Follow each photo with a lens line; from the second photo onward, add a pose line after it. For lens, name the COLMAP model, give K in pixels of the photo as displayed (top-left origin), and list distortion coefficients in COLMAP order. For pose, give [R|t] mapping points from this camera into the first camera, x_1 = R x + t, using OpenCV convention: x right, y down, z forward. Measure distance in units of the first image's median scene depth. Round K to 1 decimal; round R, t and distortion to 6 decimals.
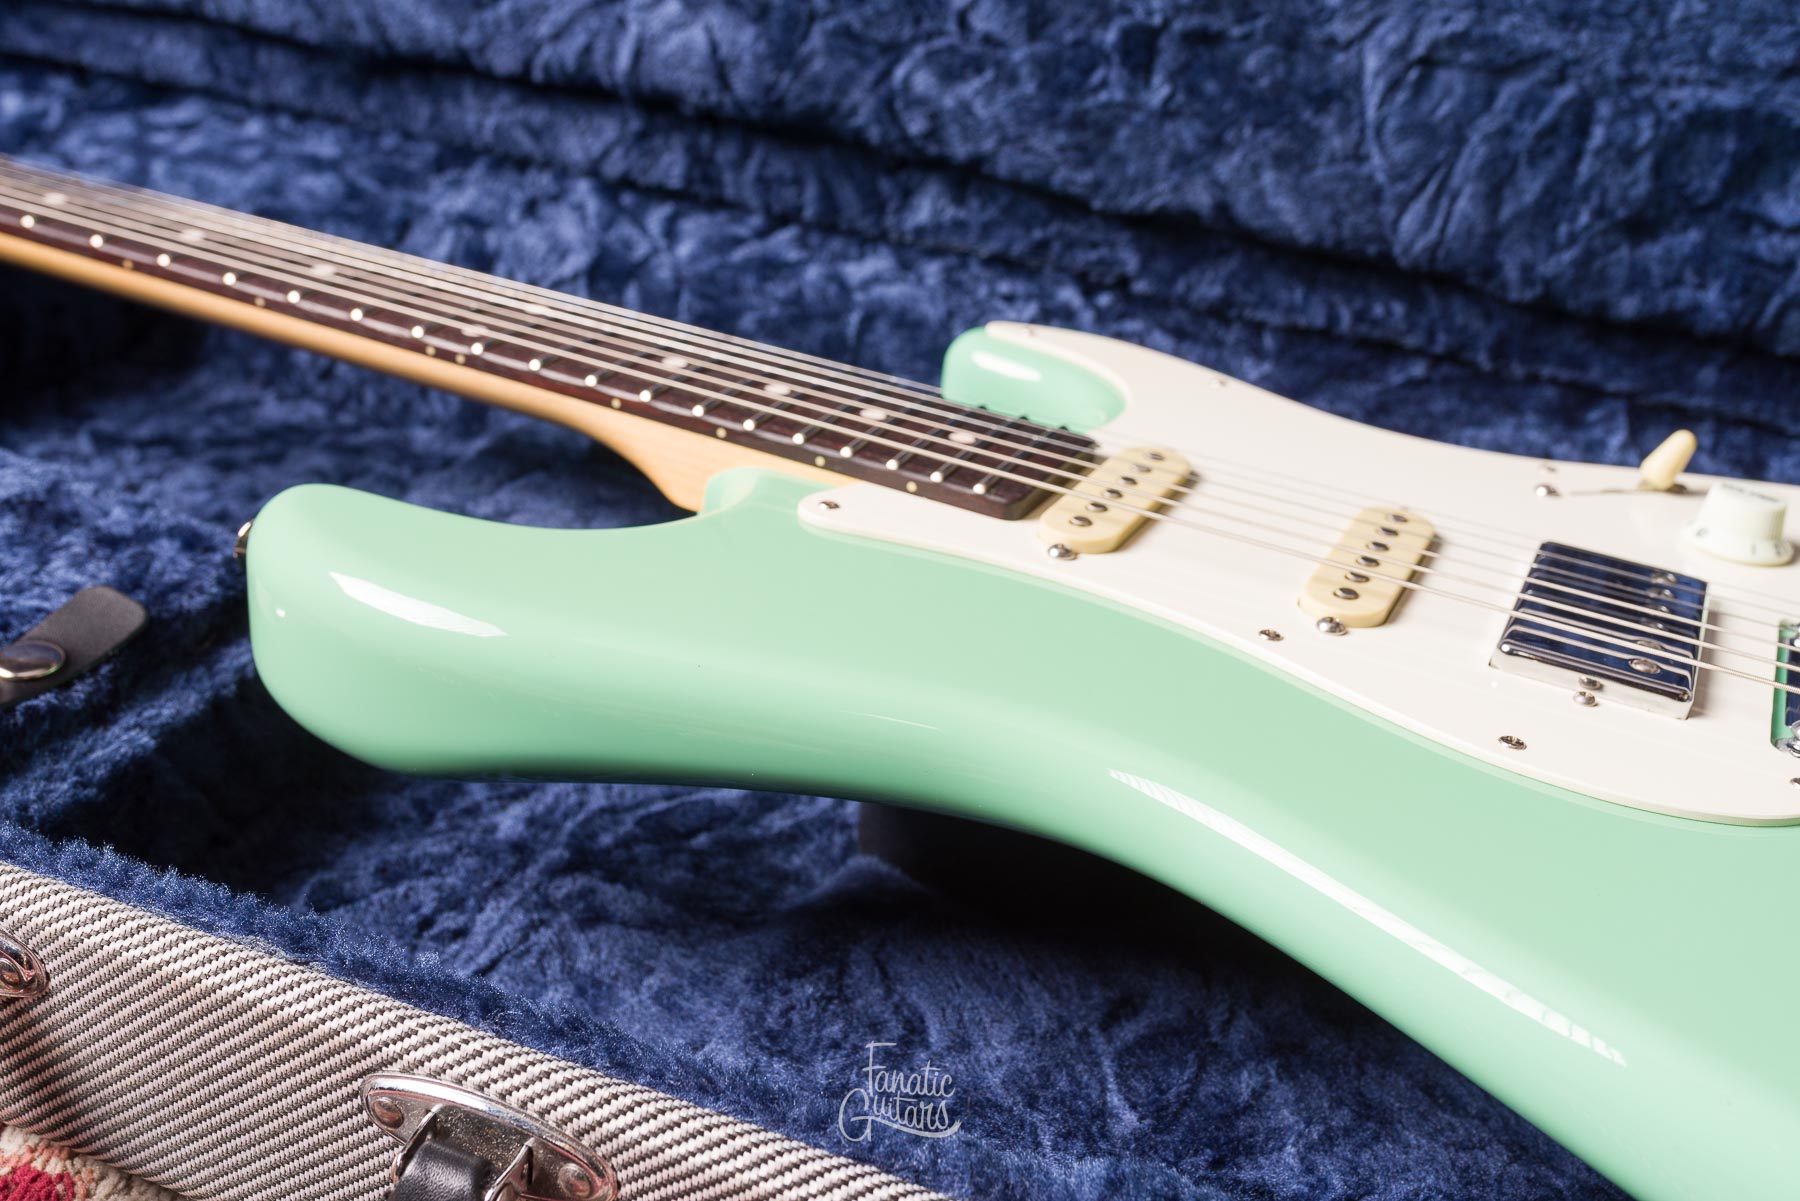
lens RADIAL K [[1797.1, 0, 900.0], [0, 1797.1, 600.5], [0, 0, 1]] dist [0.004713, 0.001103]
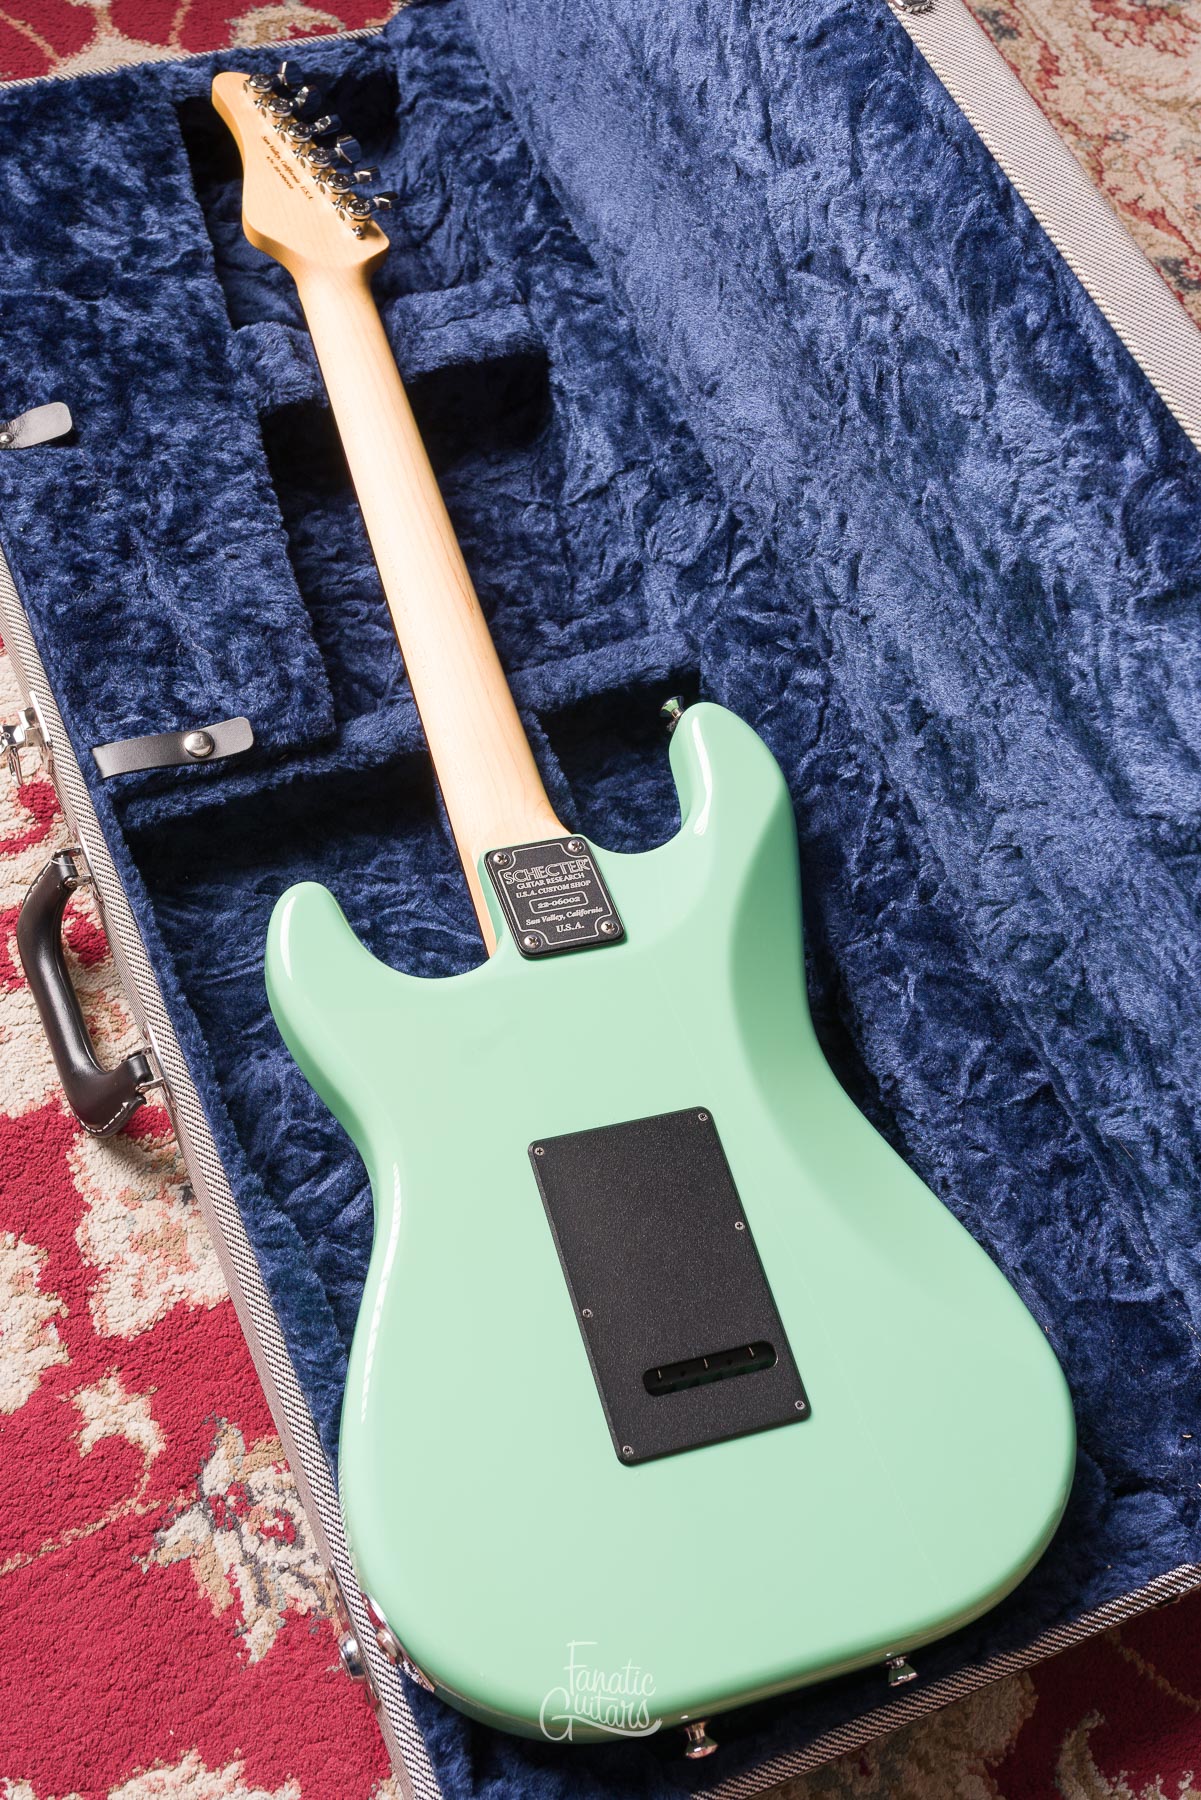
lens RADIAL K [[2024.4, 0, 581.5], [0, 2024.4, 827.0], [0, 0, 1]] dist [-0.004364, 0.002432]
pose [[0.696764, 0.616812, -0.366144, 0.623444], [-0.397846, 0.757055, 0.518253, -1.013257], [0.596857, -0.215431, 0.772885, -0.529938]]
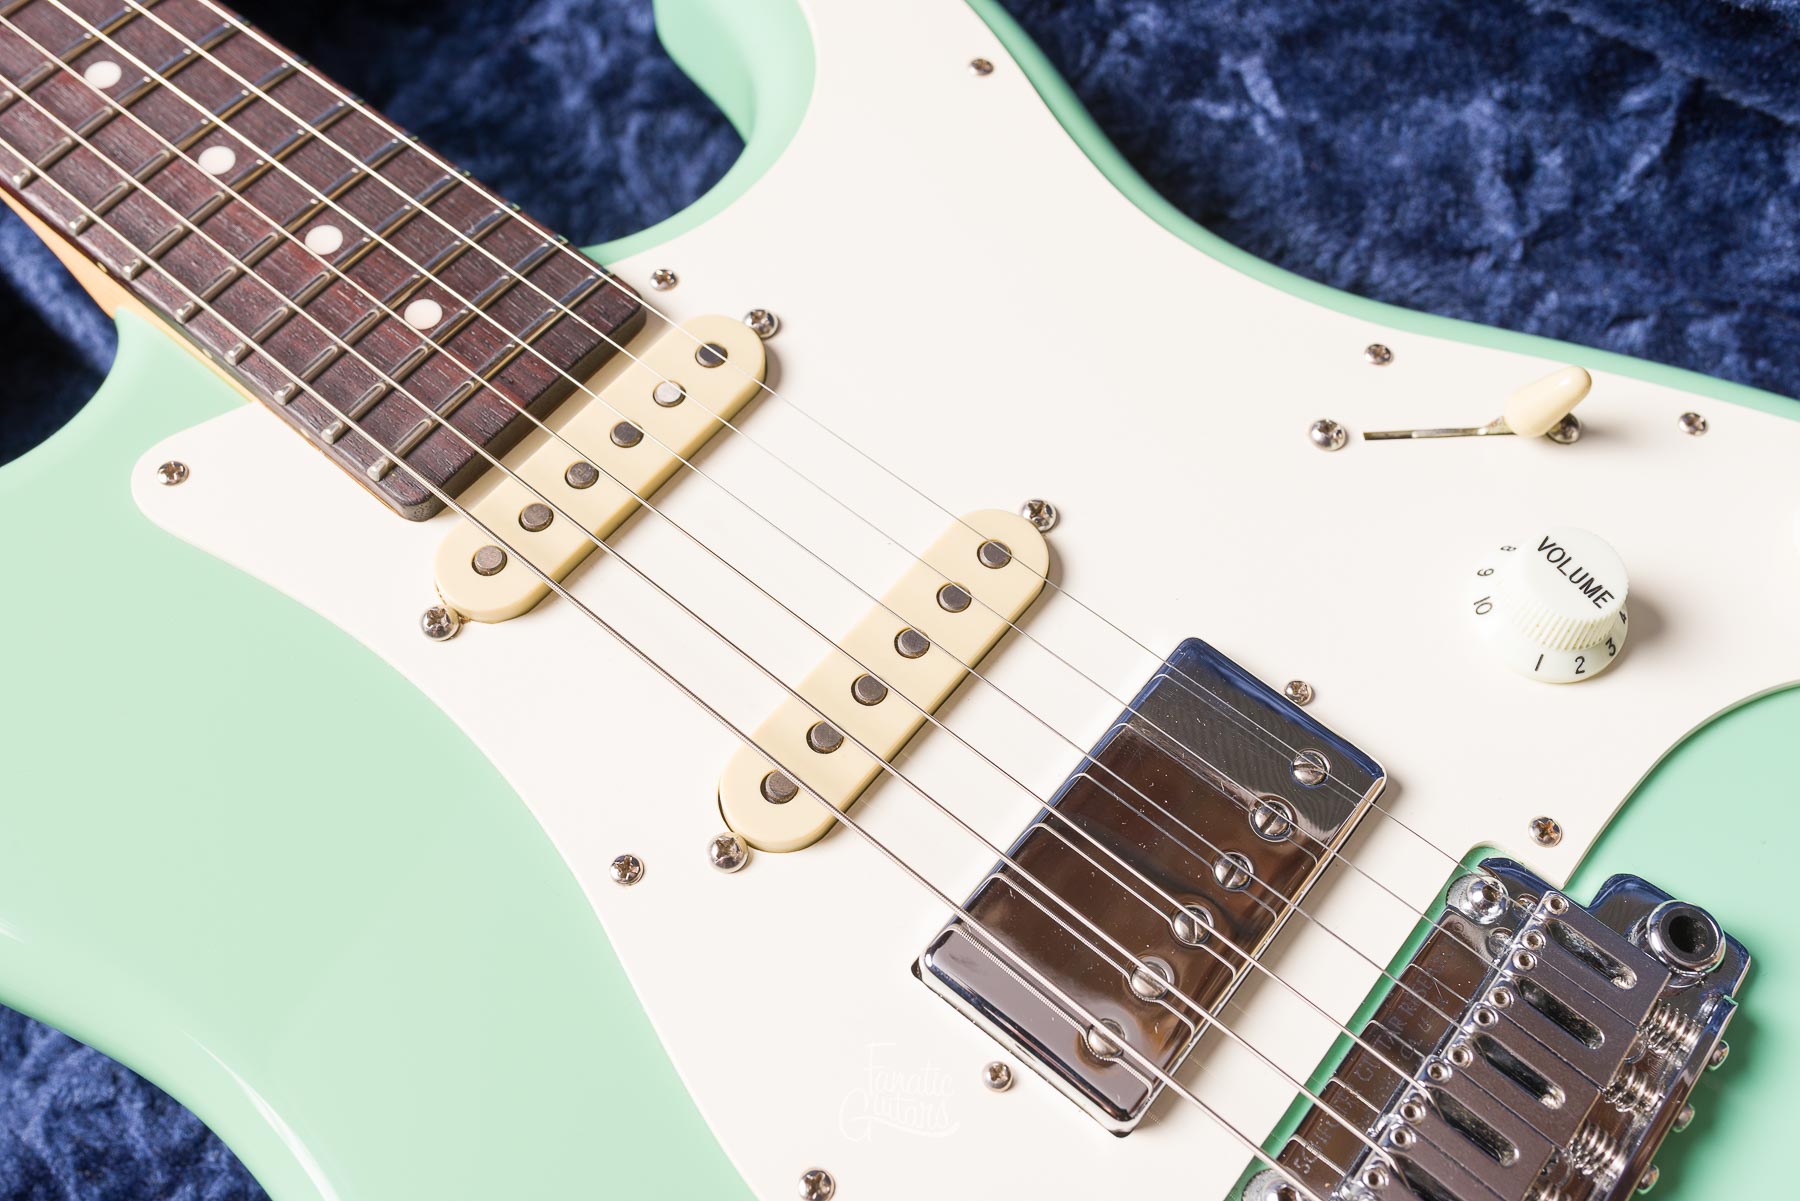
lens RADIAL K [[1806.1, 0, 900.0], [0, 1806.1, 600.5], [0, 0, 1]] dist [0.007507, -0.015660]
pose [[0.971247, 0.169868, -0.166808, 0.271020], [-0.039687, 0.806367, 0.590082, -0.326820], [0.234745, -0.566495, 0.789923, 0.335013]]
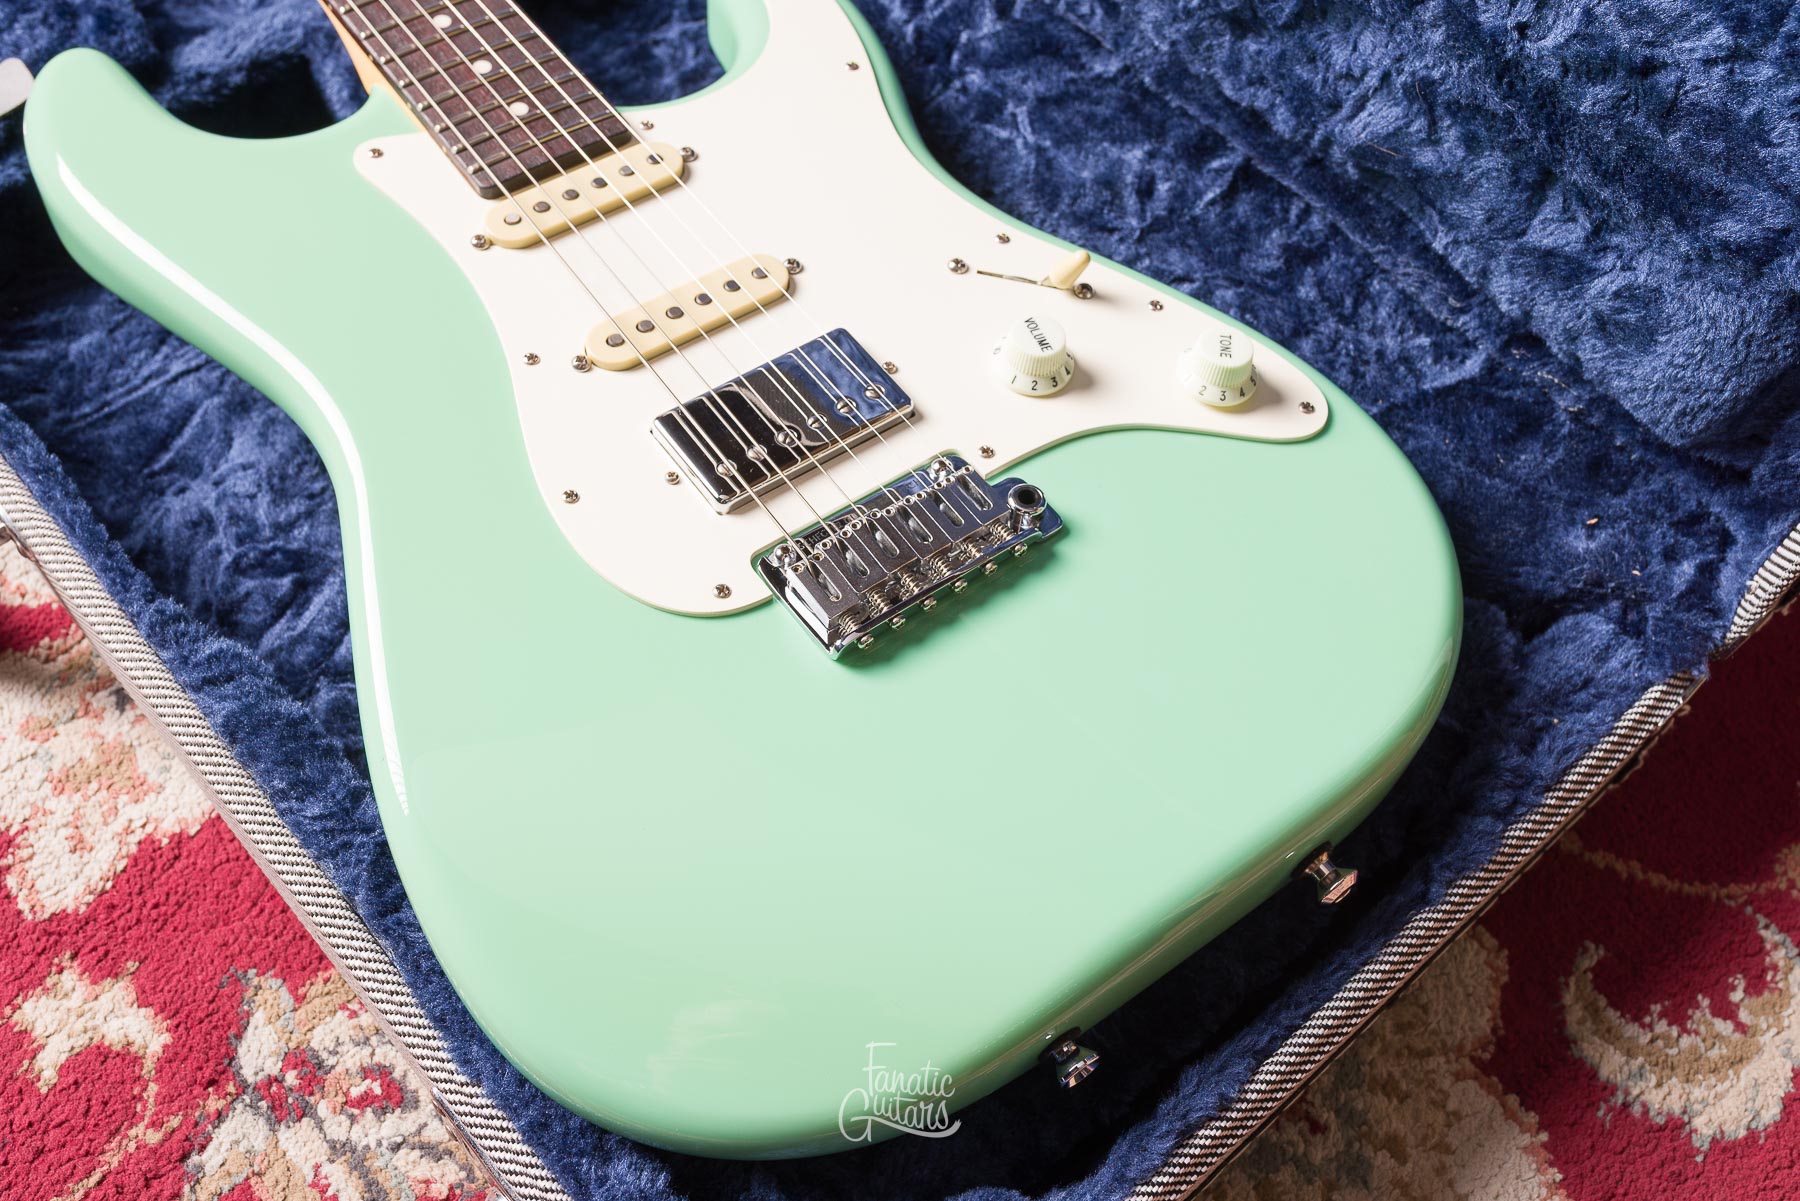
lens RADIAL K [[1763.4, 0, 900.0], [0, 1763.4, 600.5], [0, 0, 1]] dist [0.000619, -0.003695]
pose [[0.886994, 0.363874, -0.284319, 0.622200], [-0.185598, 0.844697, 0.502036, -0.386577], [0.422841, -0.392534, 0.816776, -0.081847]]
